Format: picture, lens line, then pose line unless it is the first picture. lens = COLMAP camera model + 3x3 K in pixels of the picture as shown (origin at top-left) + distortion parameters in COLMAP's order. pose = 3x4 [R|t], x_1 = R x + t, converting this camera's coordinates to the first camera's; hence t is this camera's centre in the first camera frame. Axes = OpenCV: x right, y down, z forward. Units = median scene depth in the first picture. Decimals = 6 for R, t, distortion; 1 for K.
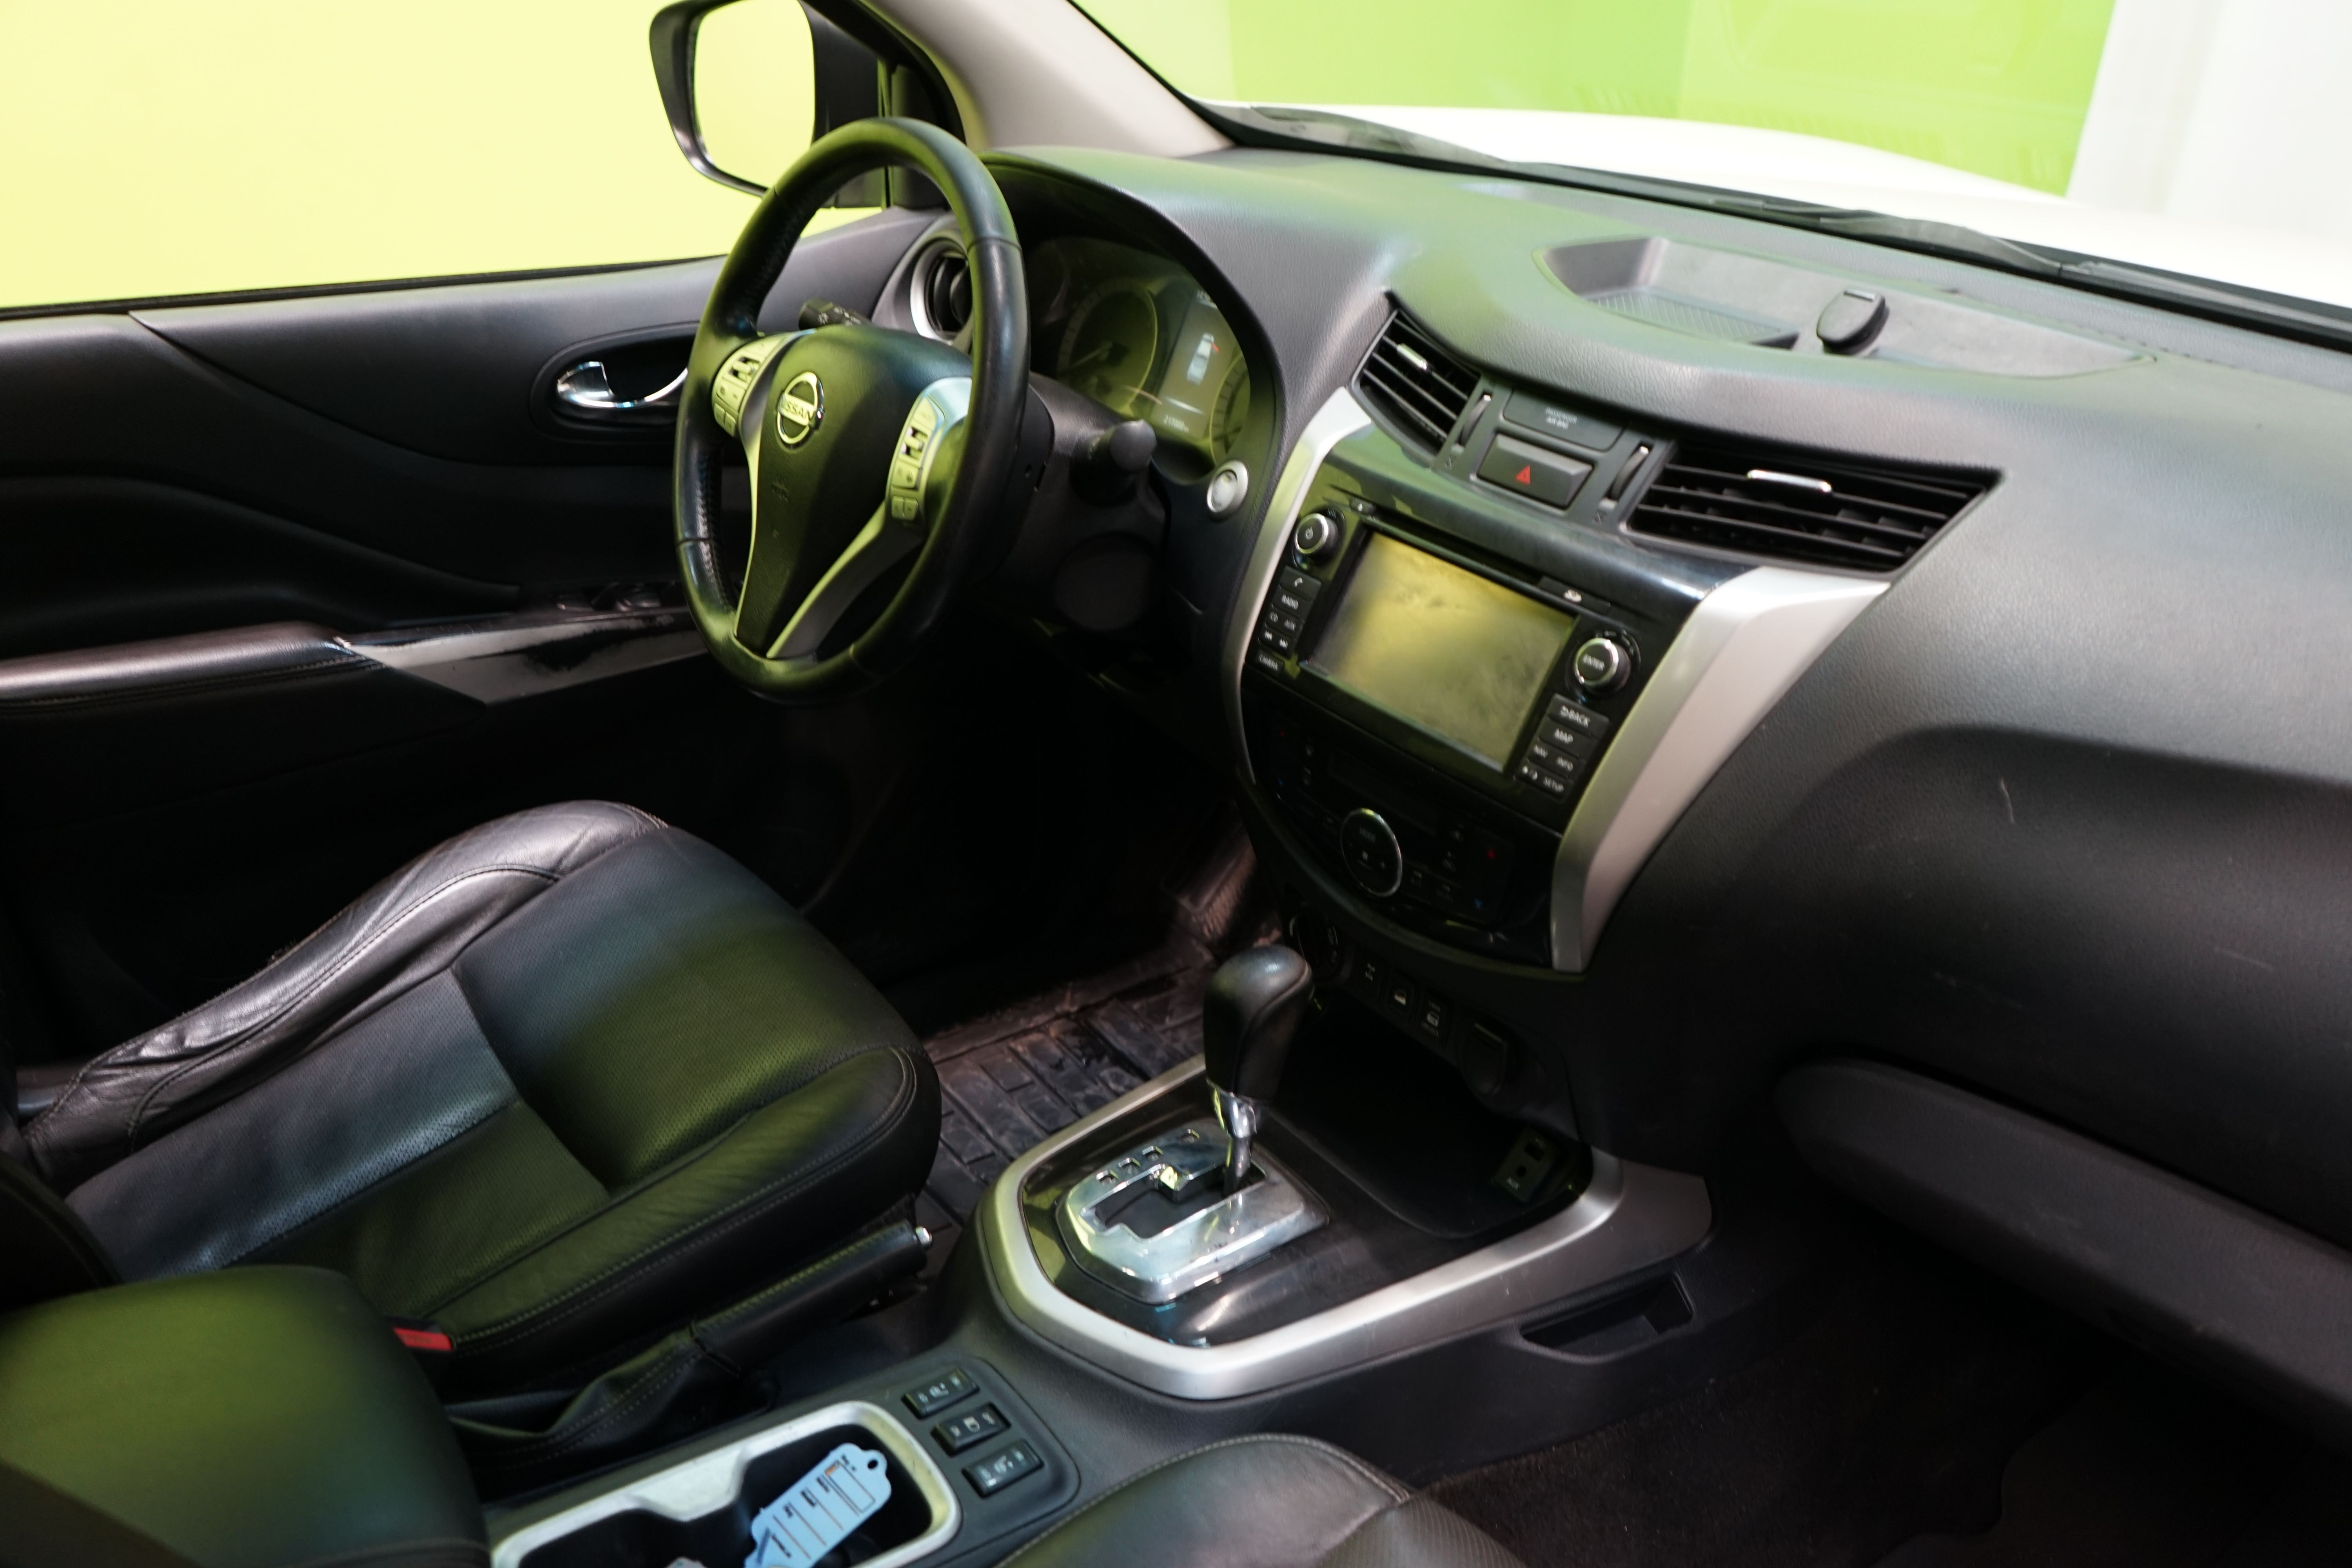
lens RADIAL K [[1777.2, 0, 1176.0], [0, 1777.2, 784.0], [0, 0, 1]] dist [-0.001848, -0.001294]
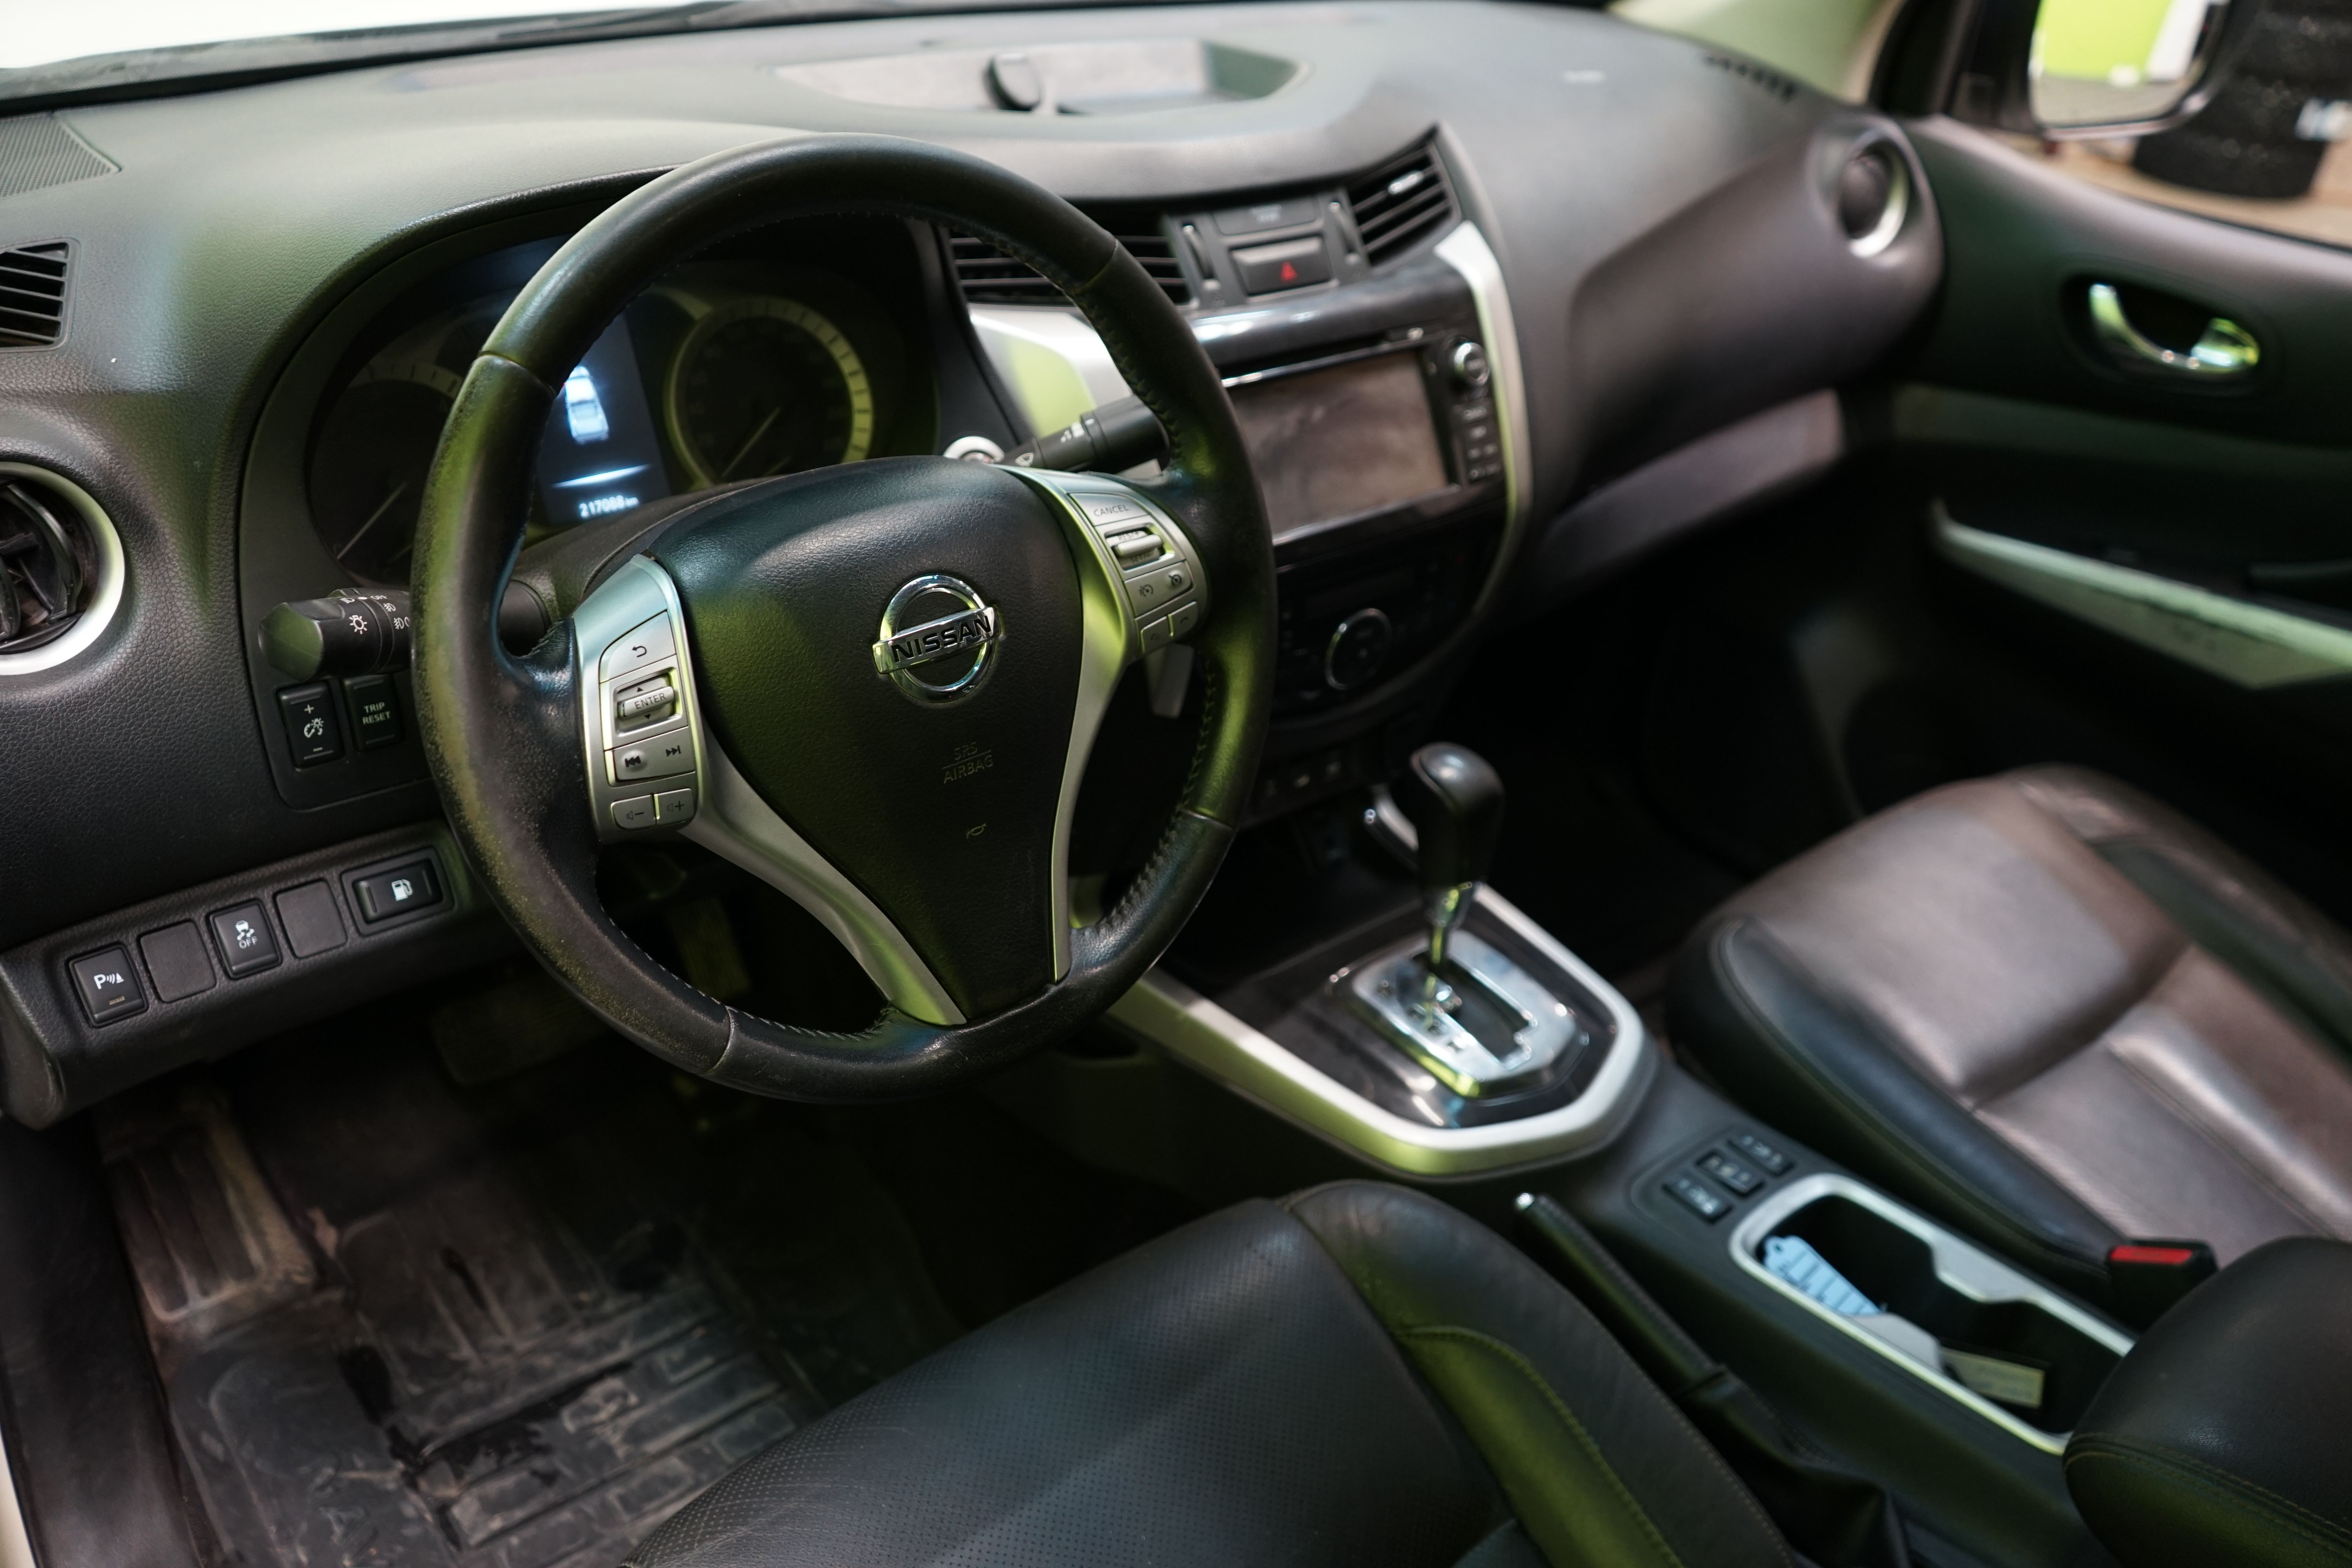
lens RADIAL K [[1777.2, 0, 1176.0], [0, 1777.2, 784.0], [0, 0, 1]] dist [-0.001848, -0.001294]
pose [[-0.005450, -0.571753, 0.820408, -0.861833], [0.424044, 0.741683, 0.519705, -0.534084], [-0.905625, 0.350722, 0.238407, 0.923689]]
